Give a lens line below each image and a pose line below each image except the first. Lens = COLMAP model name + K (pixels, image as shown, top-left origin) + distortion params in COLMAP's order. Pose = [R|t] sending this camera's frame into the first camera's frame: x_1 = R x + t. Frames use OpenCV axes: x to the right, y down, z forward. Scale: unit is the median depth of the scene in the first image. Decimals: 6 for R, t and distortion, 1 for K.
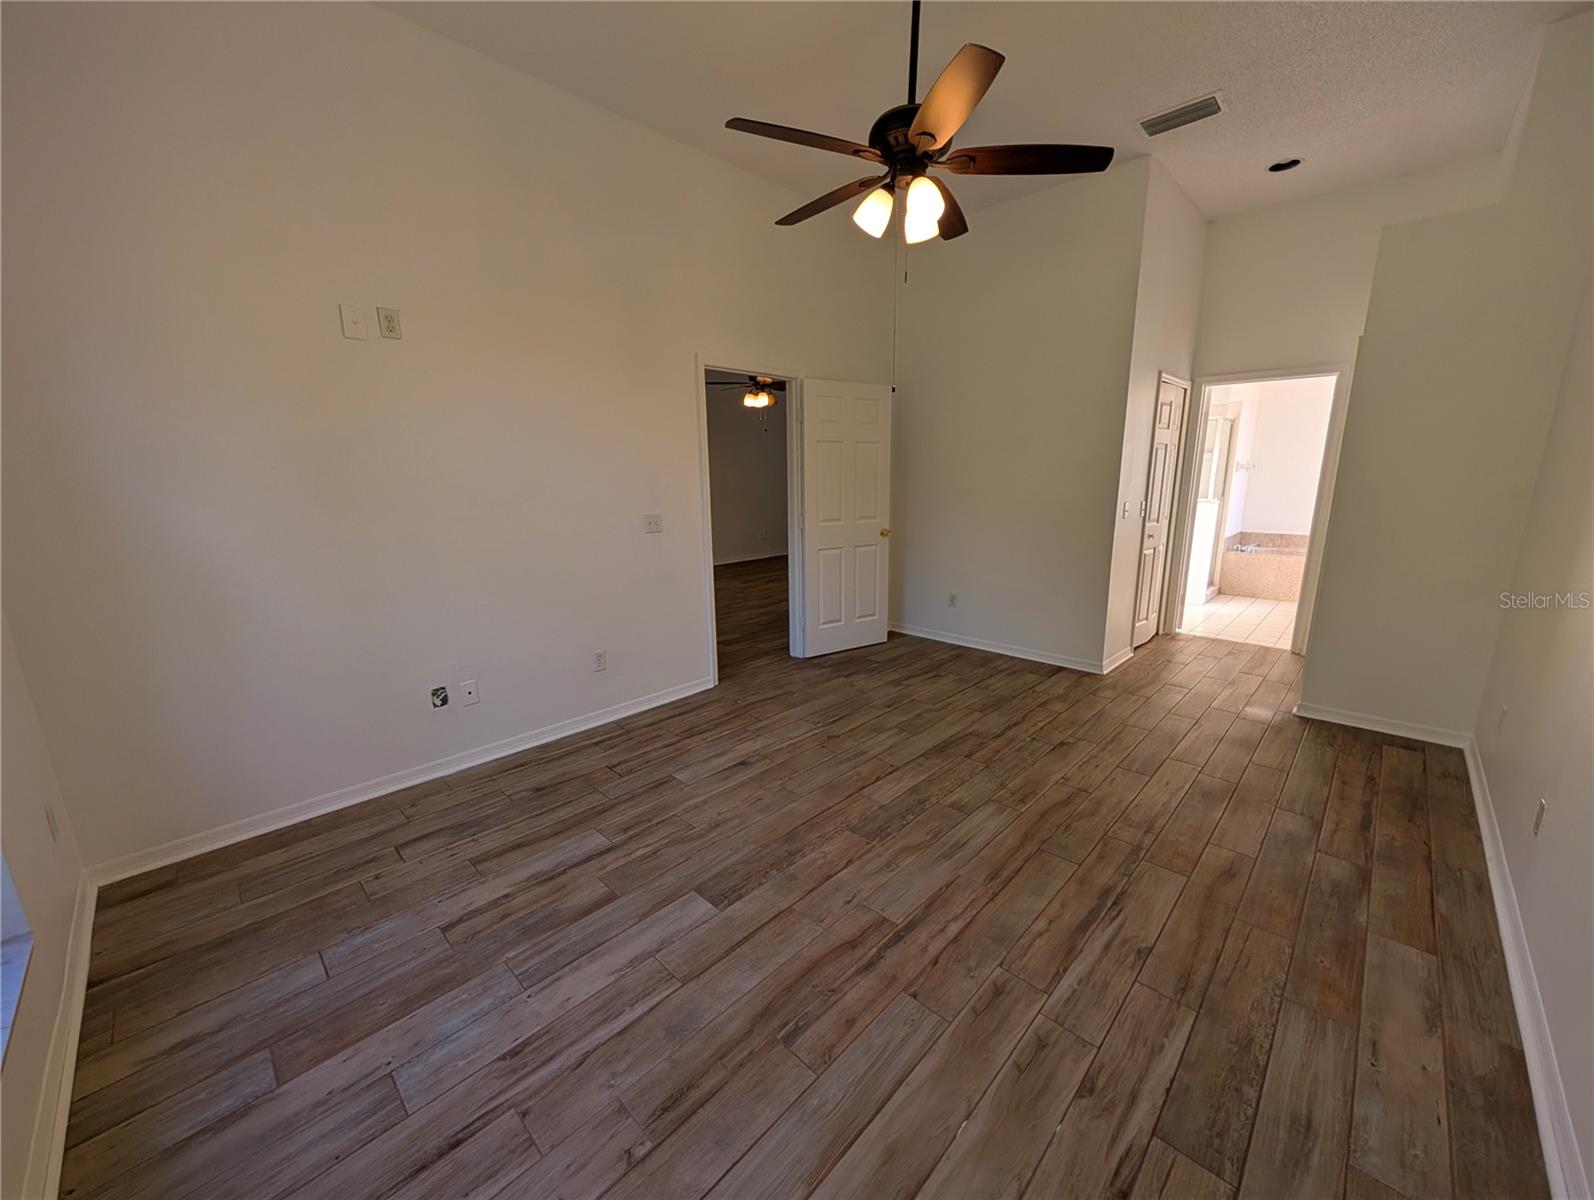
lens RADIAL K [[610.5, 0, 801.4], [0, 610.5, 608.9], [0, 0, 1]] dist [0.000486, 0.000251]
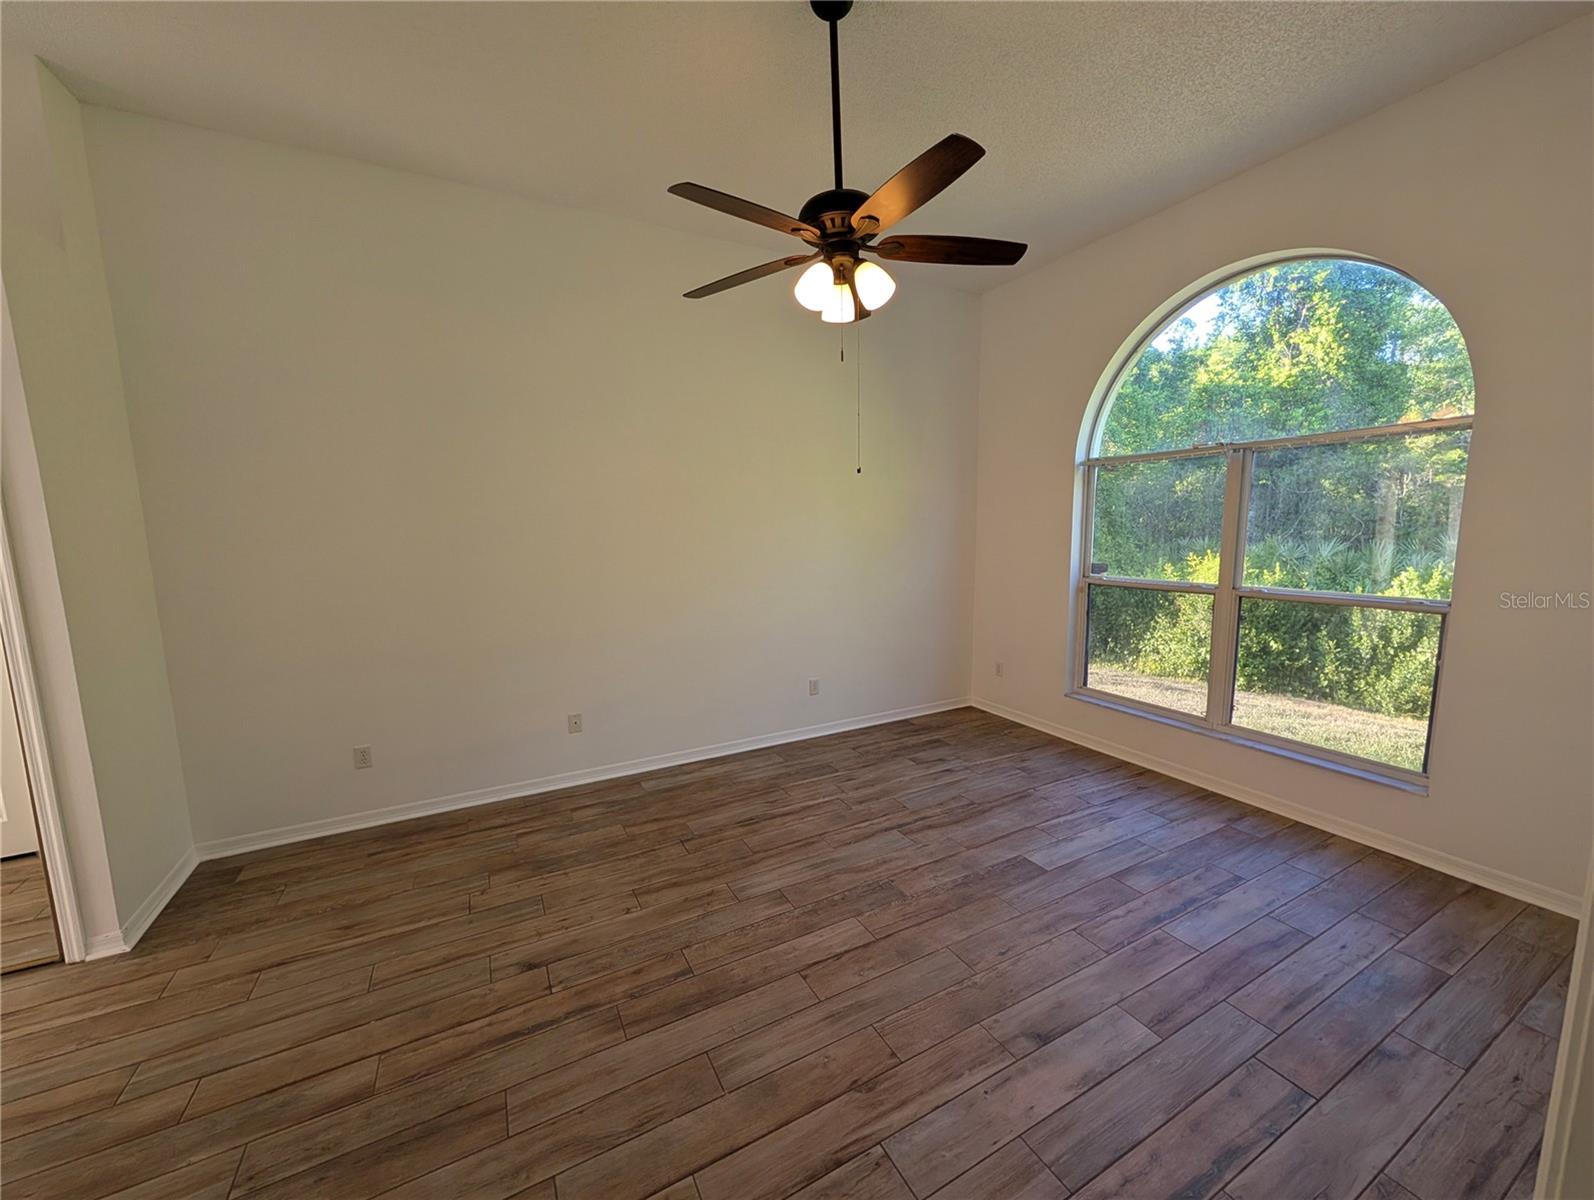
lens RADIAL K [[610.5, 0, 801.4], [0, 610.5, 608.9], [0, 0, 1]] dist [0.000486, 0.000251]
pose [[-0.951358, -0.015818, 0.307683, -0.065944], [0.094035, 0.936117, 0.338884, -0.464908], [-0.293387, 0.351333, -0.889094, 1.874185]]
